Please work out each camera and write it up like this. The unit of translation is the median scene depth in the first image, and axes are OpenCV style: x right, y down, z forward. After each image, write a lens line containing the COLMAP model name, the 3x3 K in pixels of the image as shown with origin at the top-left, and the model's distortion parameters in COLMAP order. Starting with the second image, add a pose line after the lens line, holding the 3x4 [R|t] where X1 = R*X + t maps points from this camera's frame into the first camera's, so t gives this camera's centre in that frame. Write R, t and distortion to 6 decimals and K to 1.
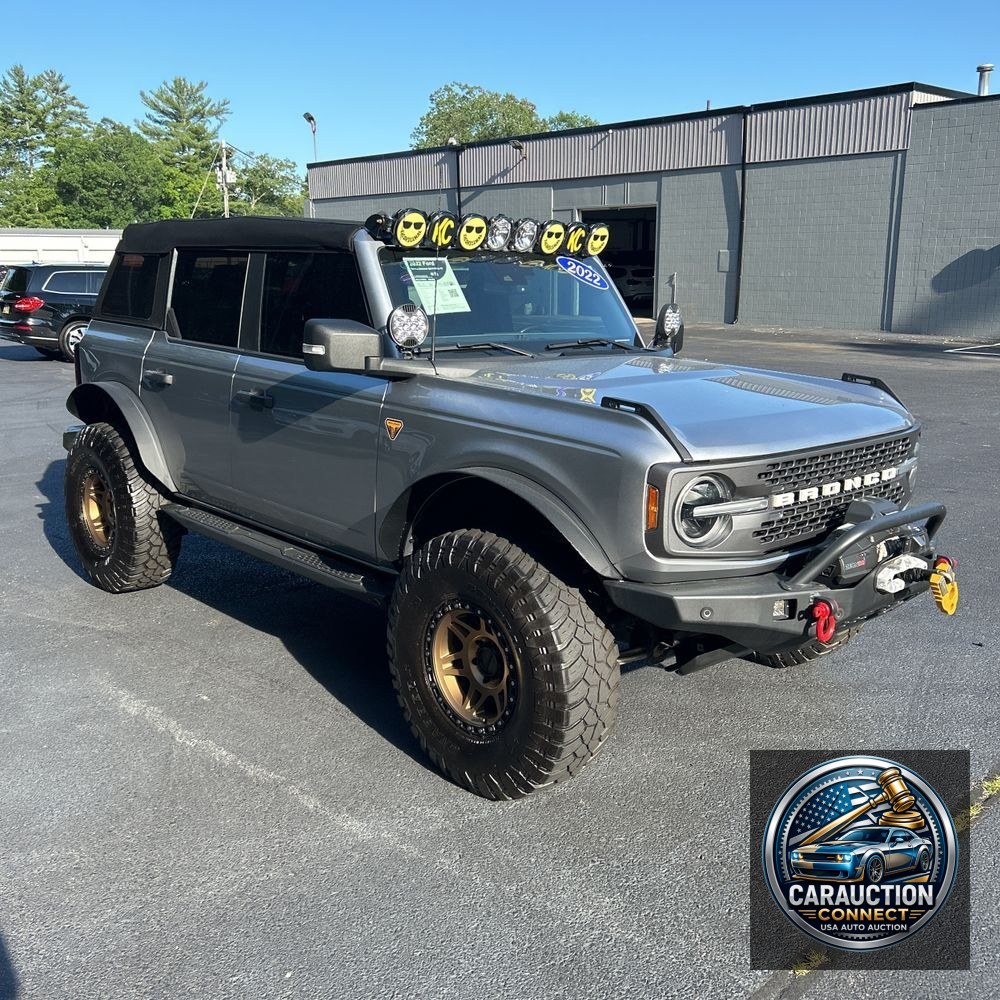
lens RADIAL K [[1029.9, 0, 493.2], [0, 1029.9, 518.0], [0, 0, 1]] dist [0.022455, 0.000000]
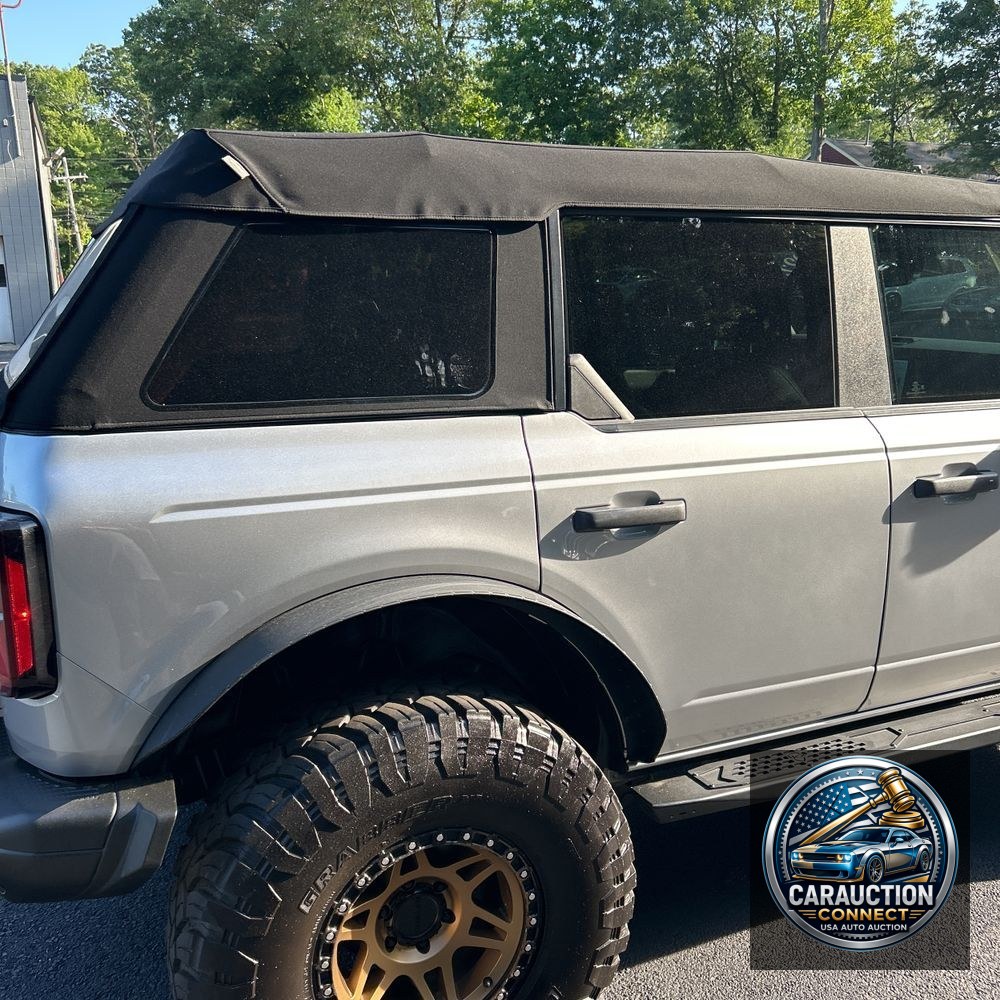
lens RADIAL K [[1029.9, 0, 495.9], [0, 1029.9, 501.5], [0, 0, 1]] dist [0.022455, 0.000000]
pose [[0.326134, -0.217138, 0.920048, -0.150367], [0.232496, 0.961792, 0.144576, -0.044480], [-0.916287, 0.166756, 0.364156, 0.185266]]
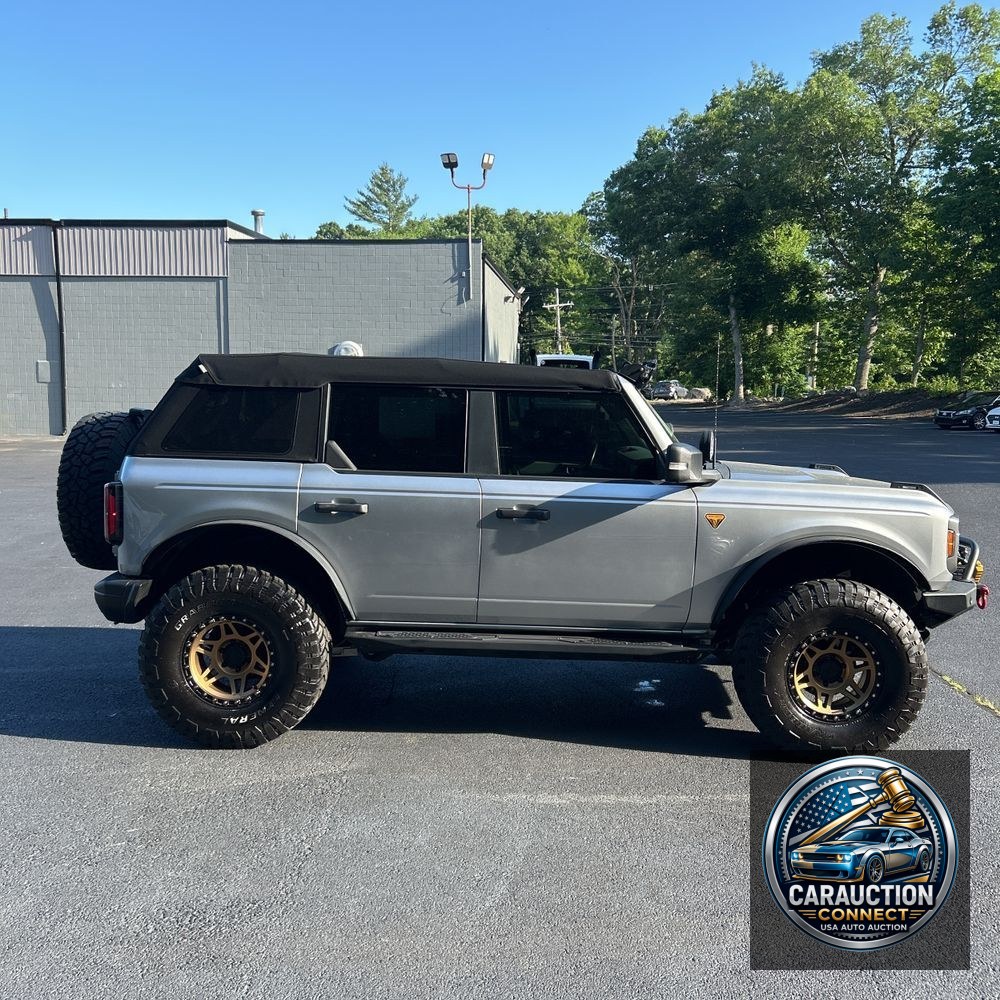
lens RADIAL K [[1029.9, 0, 510.8], [0, 1029.9, 502.4], [0, 0, 1]] dist [0.022455, 0.000000]
pose [[0.705486, -0.081544, 0.704017, -0.189165], [0.161217, 0.985781, -0.047373, -0.013891], [-0.690144, 0.146921, 0.708602, 0.035236]]
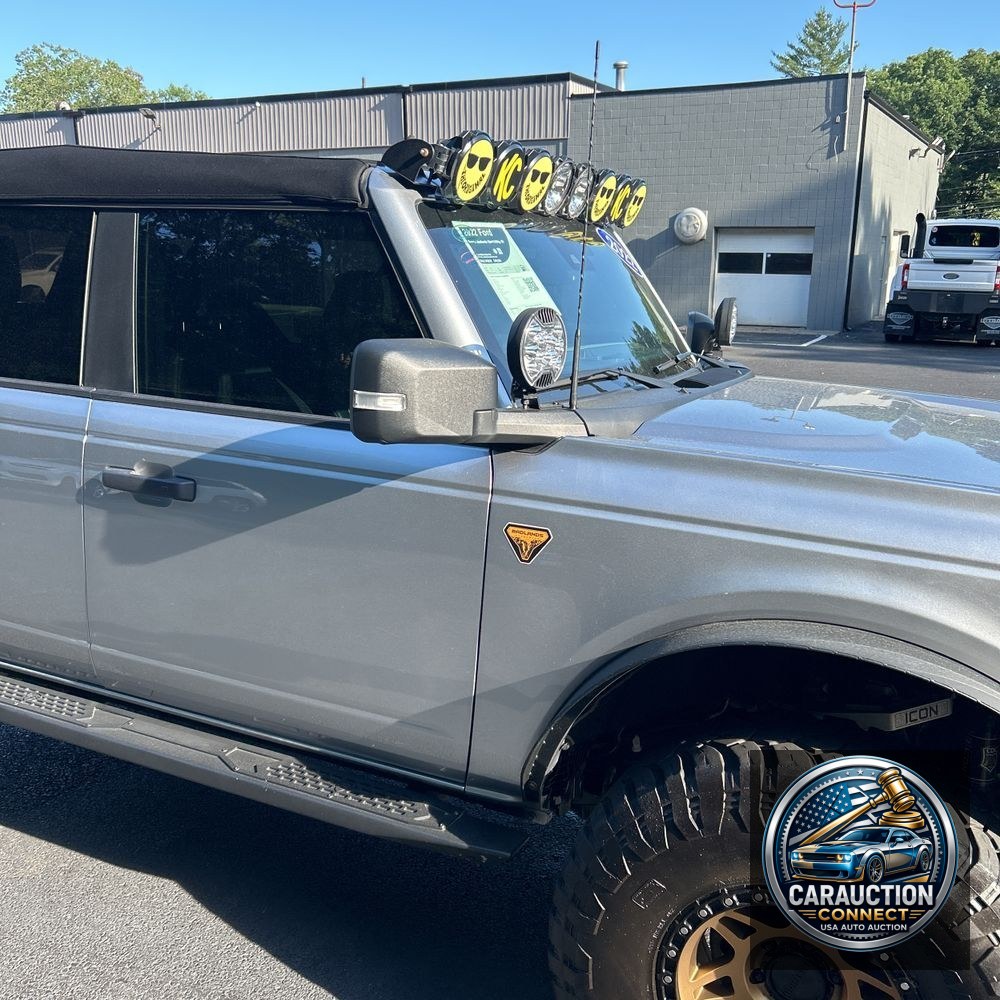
lens RADIAL K [[1029.9, 0, 496.4], [0, 1029.9, 506.2], [0, 0, 1]] dist [0.022455, 0.000000]
pose [[0.934706, -0.078313, 0.346686, -0.044989], [0.077578, 0.996858, 0.016020, -0.017793], [-0.346851, 0.011921, 0.937844, 0.078970]]
